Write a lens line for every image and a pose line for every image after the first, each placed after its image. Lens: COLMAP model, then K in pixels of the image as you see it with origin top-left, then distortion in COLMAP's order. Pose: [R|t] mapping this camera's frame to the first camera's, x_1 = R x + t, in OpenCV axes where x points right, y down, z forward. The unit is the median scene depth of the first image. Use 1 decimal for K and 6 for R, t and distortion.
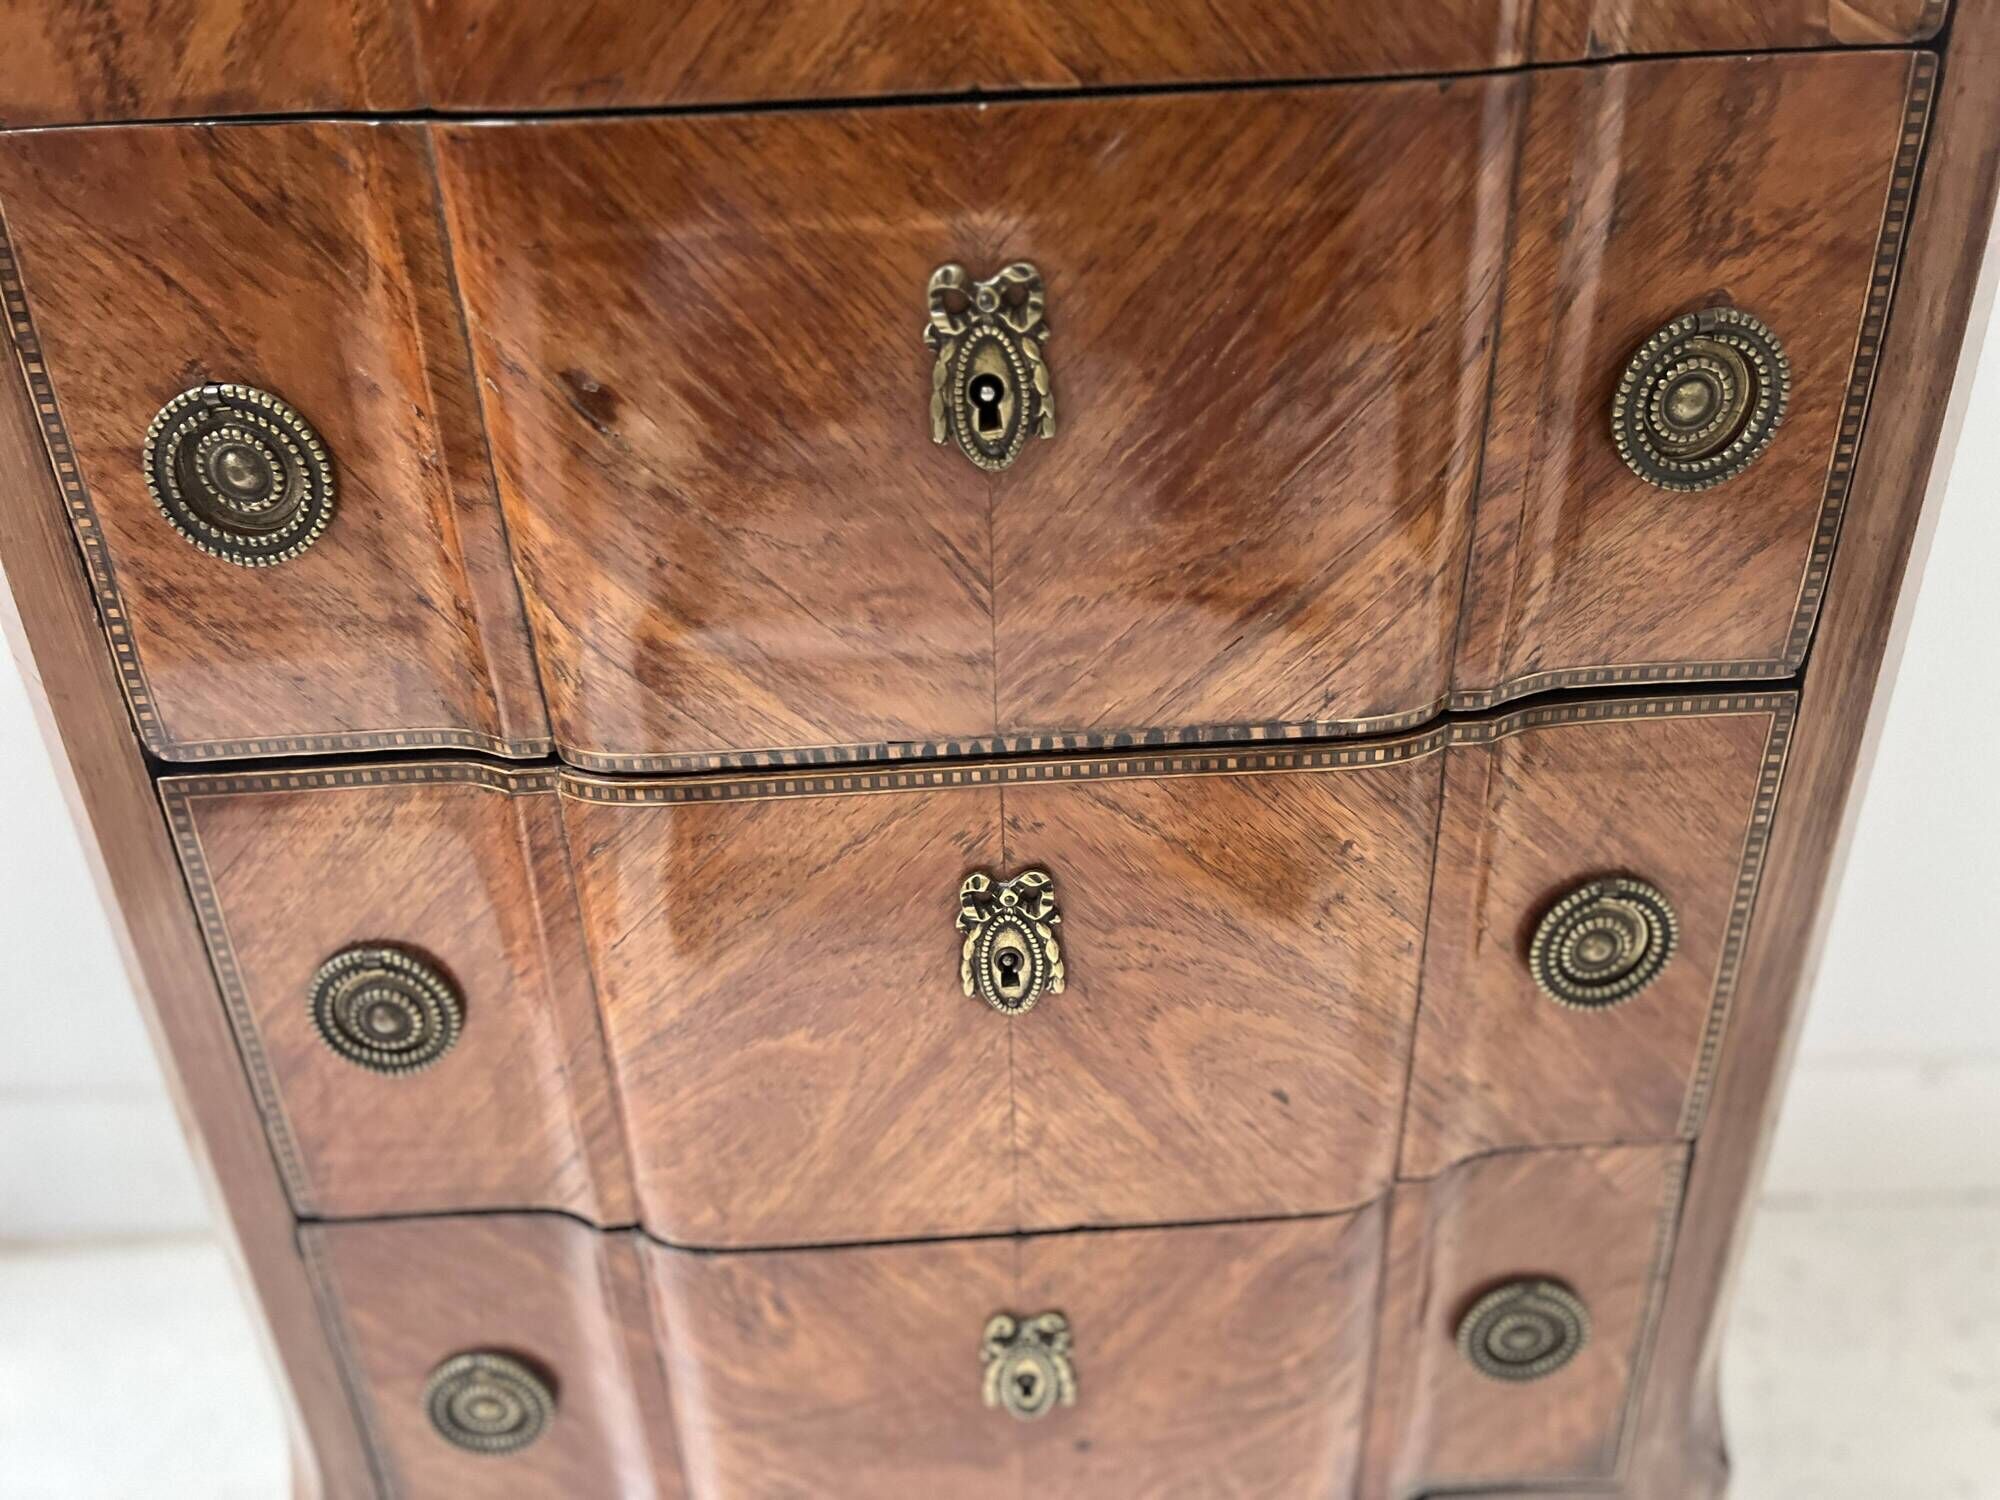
lens RADIAL K [[1549.8, 0, 1011.8], [0, 1549.8, 759.4], [0, 0, 1]] dist [0.029196, -0.050807]
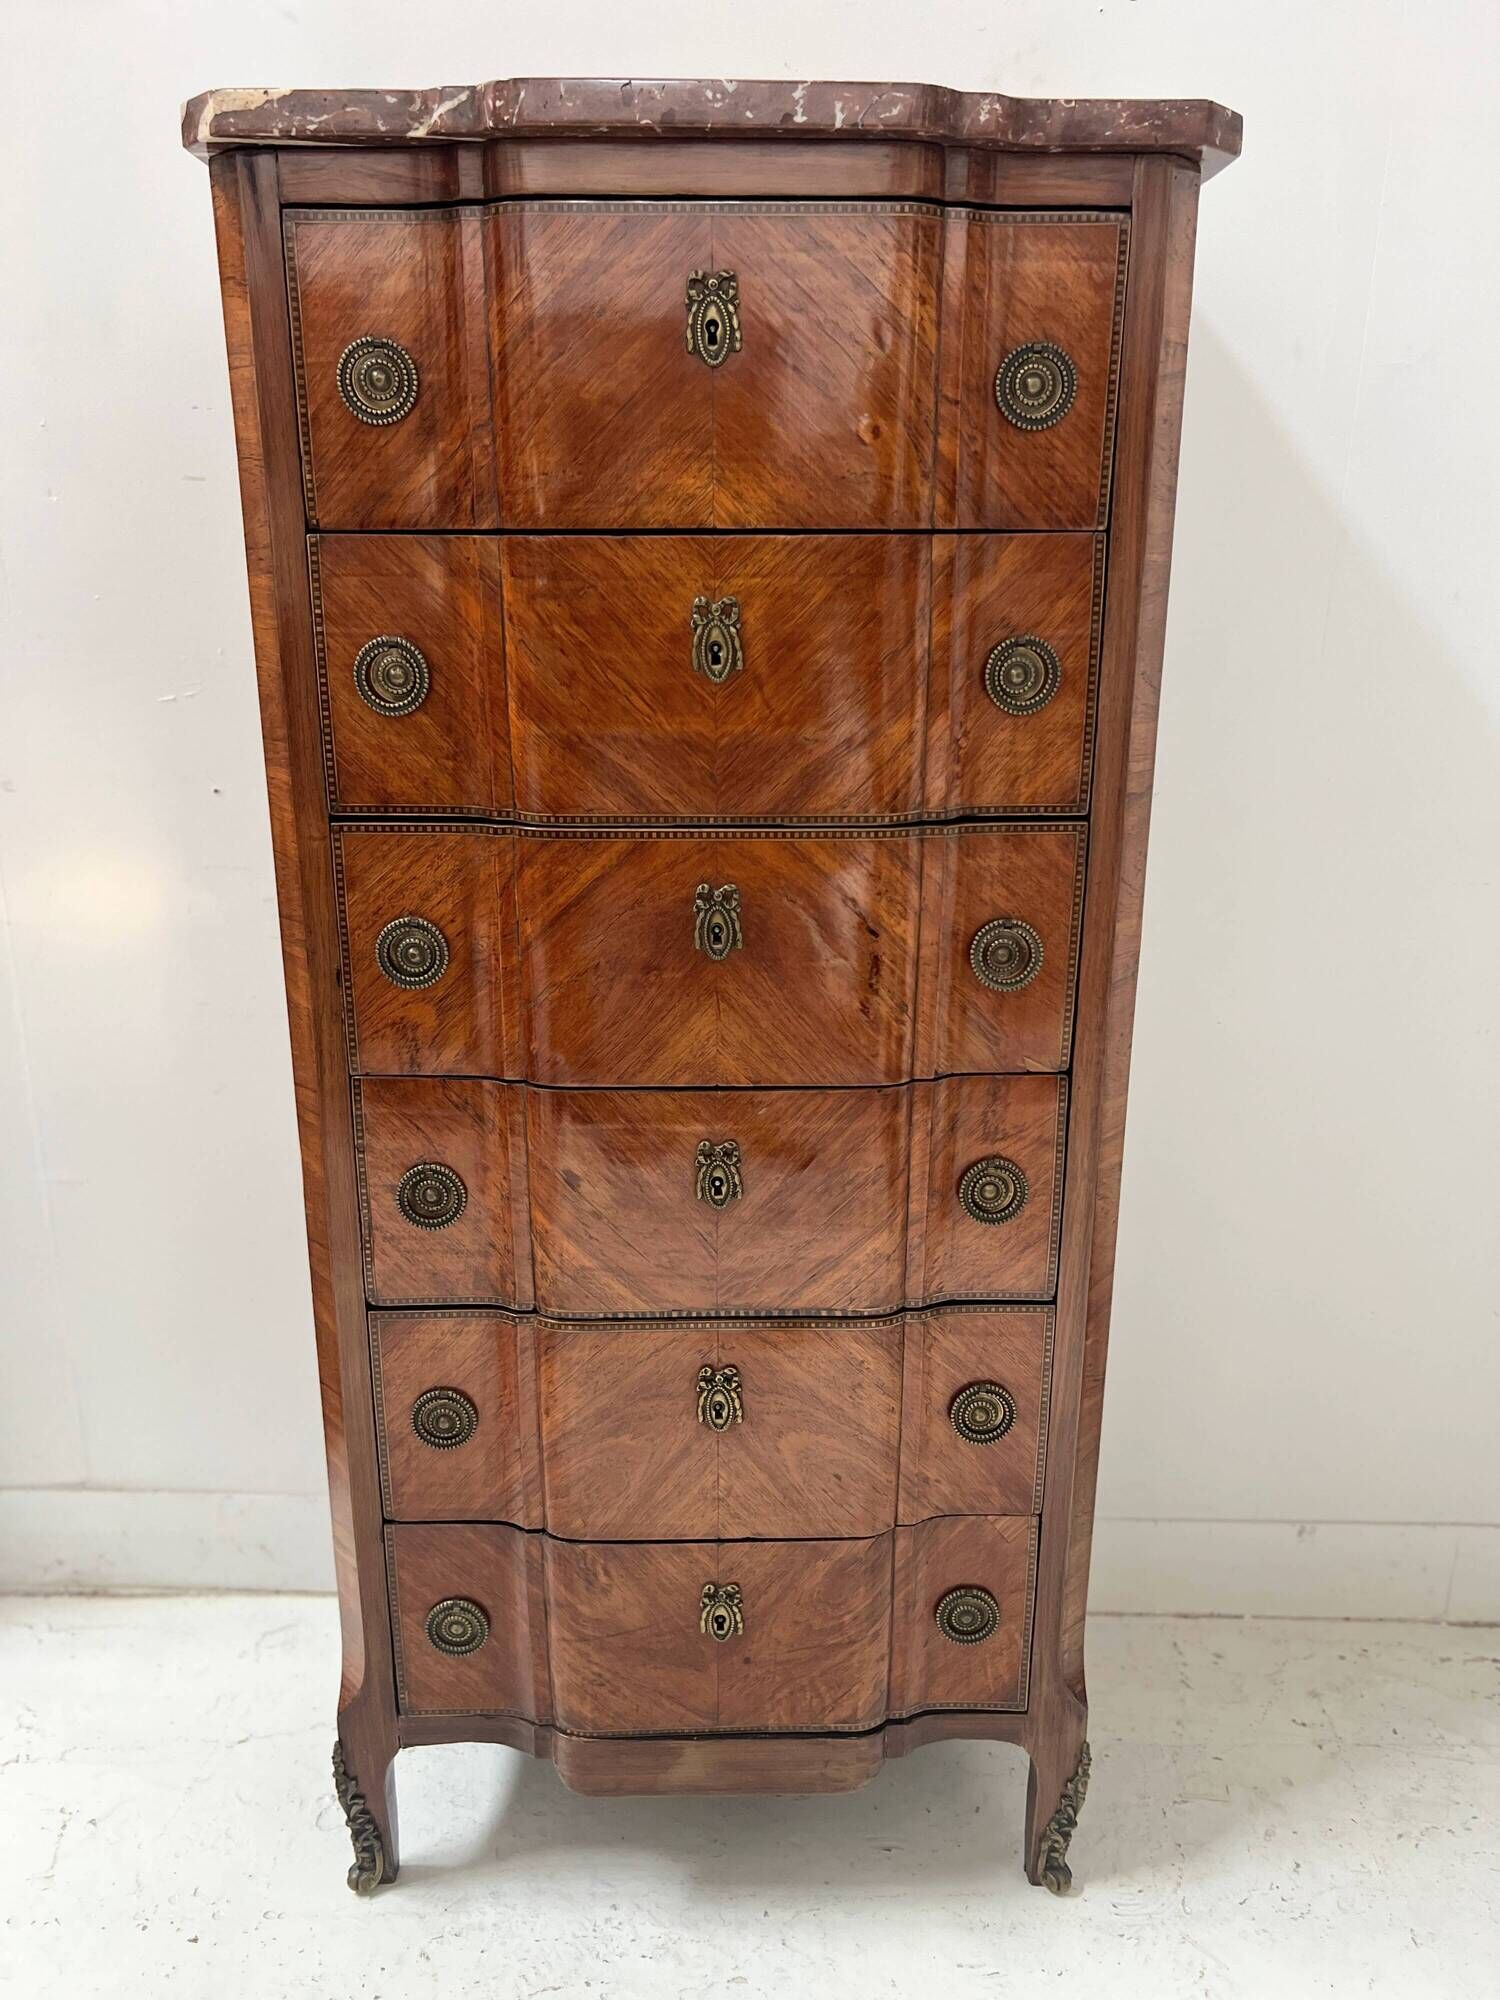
lens RADIAL K [[1484.3, 0, 756.4], [0, 1484.3, 998.5], [0, 0, 1]] dist [0.046256, -0.073904]
pose [[0.998915, 0.041252, -0.021592, 0.080167], [-0.044512, 0.982117, -0.182936, -0.068621], [0.013660, 0.183699, 0.982888, -1.351817]]
